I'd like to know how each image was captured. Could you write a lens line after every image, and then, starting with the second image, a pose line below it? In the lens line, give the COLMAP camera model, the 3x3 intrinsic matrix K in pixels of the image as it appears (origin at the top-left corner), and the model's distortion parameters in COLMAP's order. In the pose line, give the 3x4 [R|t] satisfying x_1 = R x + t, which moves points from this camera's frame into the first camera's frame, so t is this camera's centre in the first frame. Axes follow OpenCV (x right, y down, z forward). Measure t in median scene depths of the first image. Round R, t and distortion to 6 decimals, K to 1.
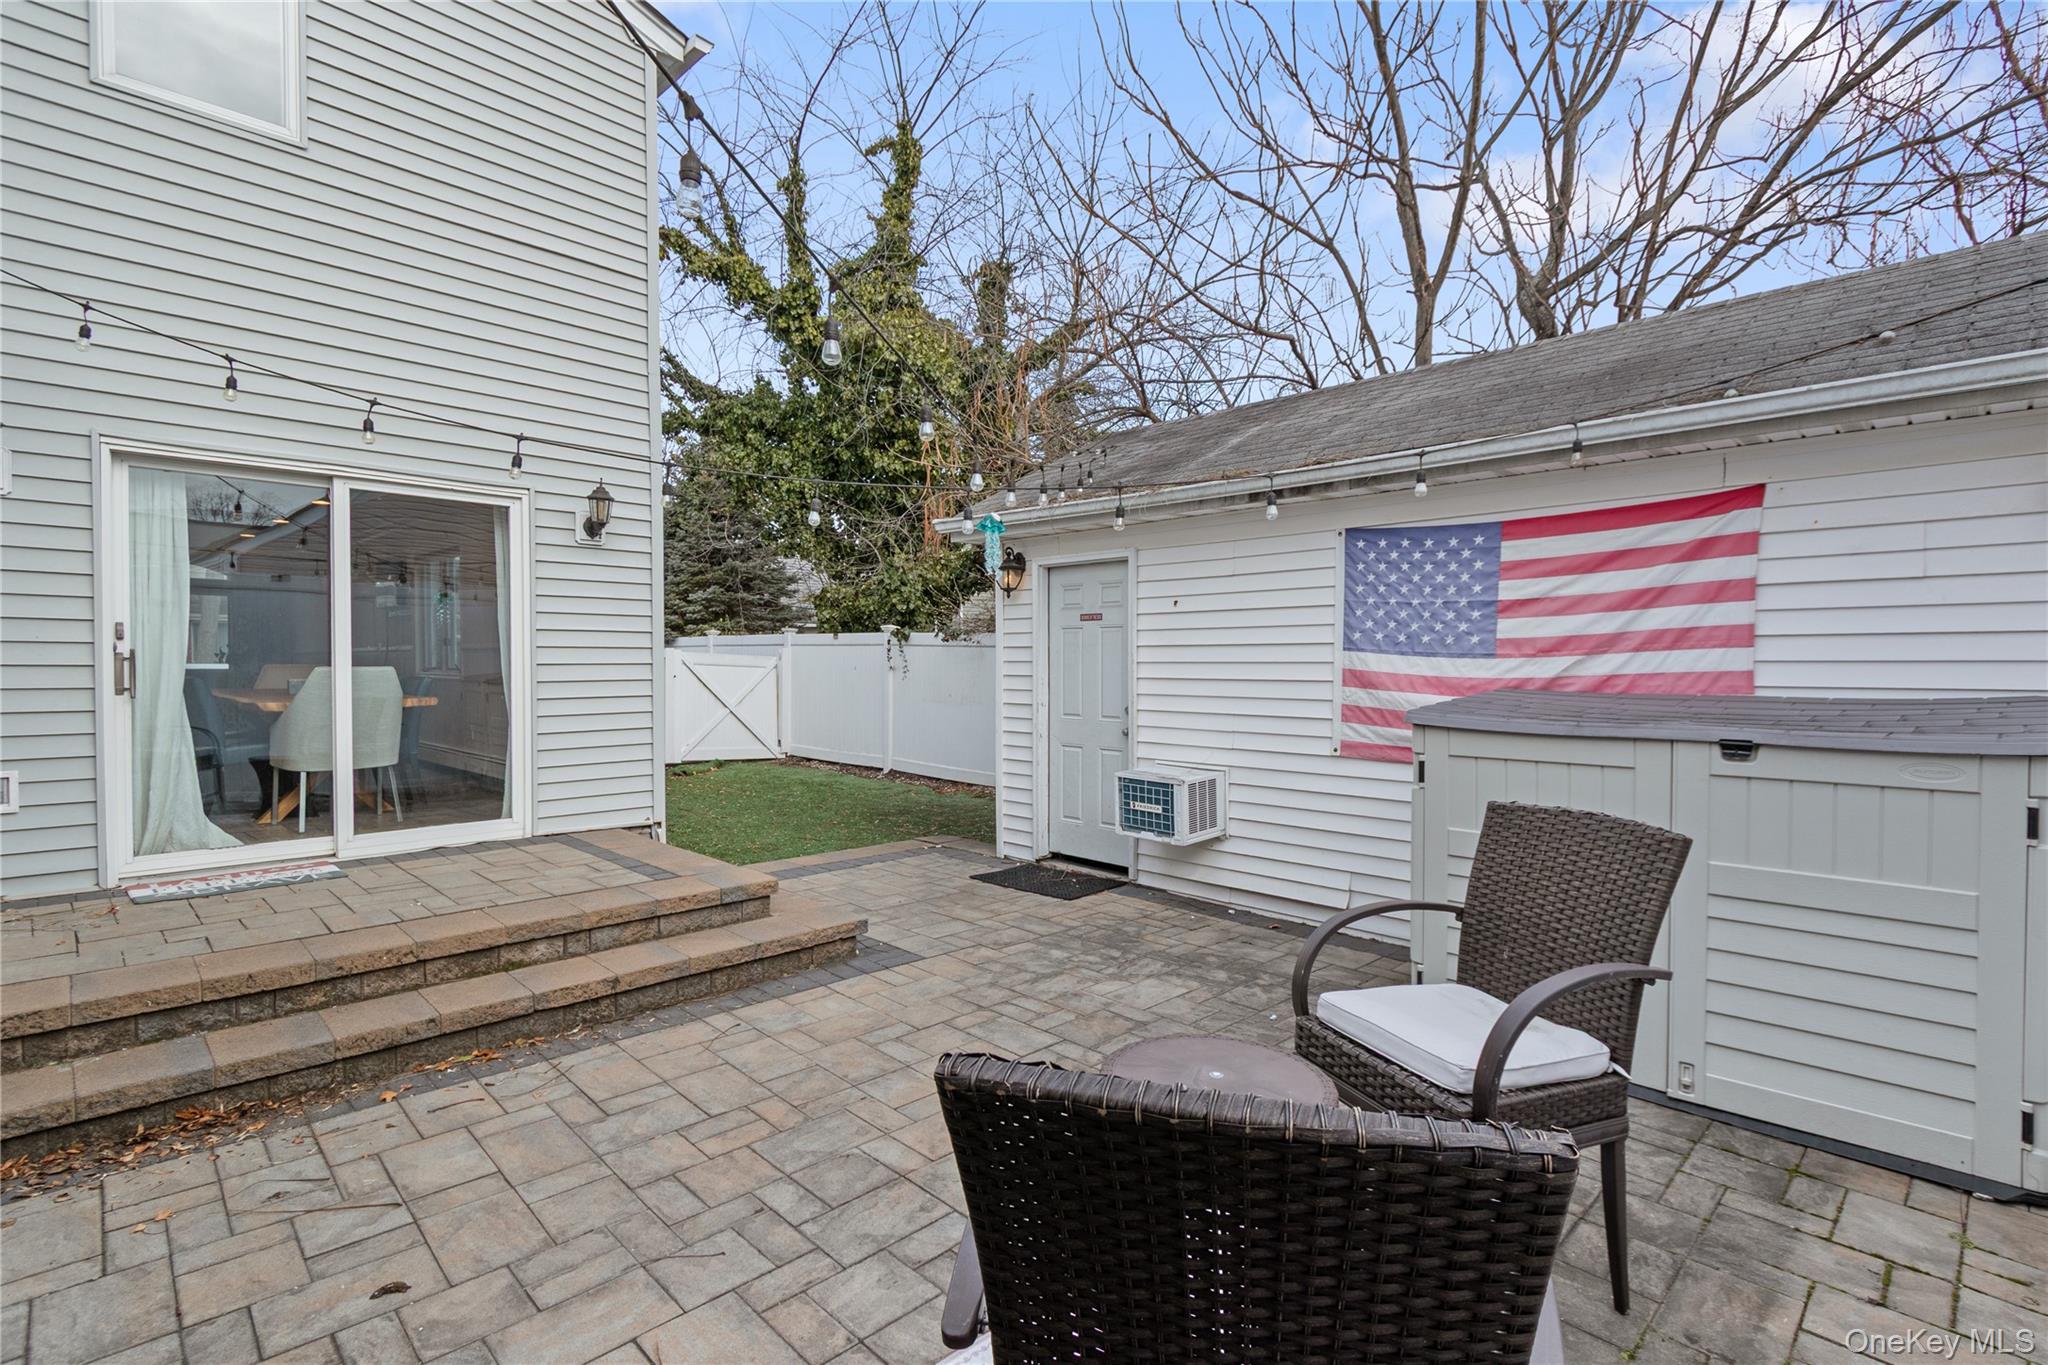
lens RADIAL K [[939.7, 0, 1020.3], [0, 939.7, 681.1], [0, 0, 1]] dist [-0.001808, -0.000221]
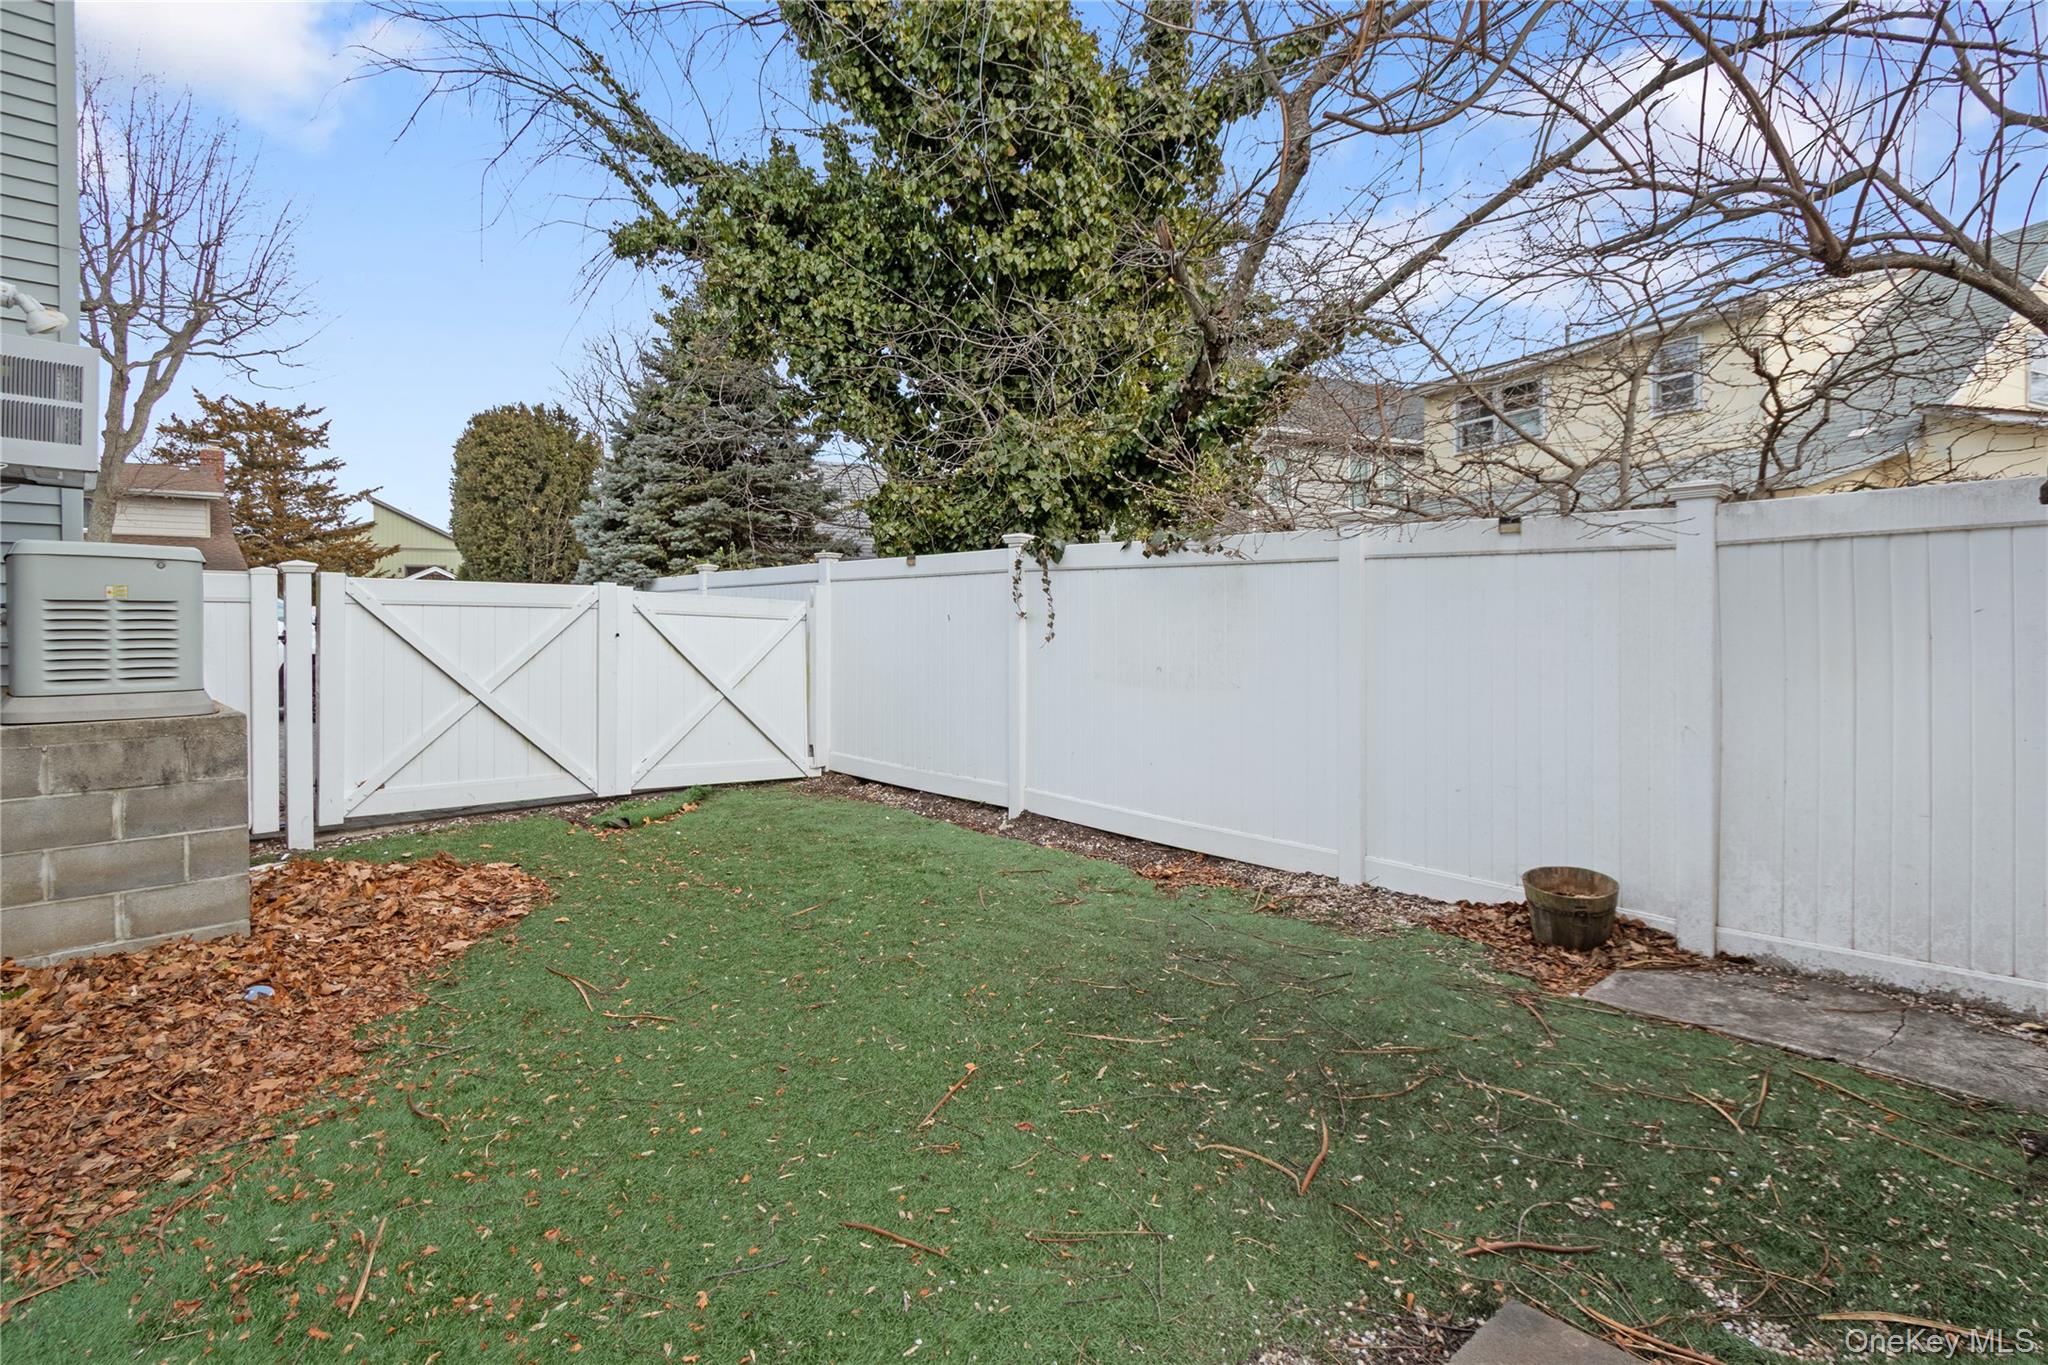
lens RADIAL K [[939.7, 0, 1034.0], [0, 939.7, 630.3], [0, 0, 1]] dist [-0.001808, -0.000221]
pose [[0.999697, -0.006976, -0.023595, -0.109491], [0.006615, 0.999861, -0.015326, 0.002101], [0.023698, 0.015165, 0.999604, 0.441994]]
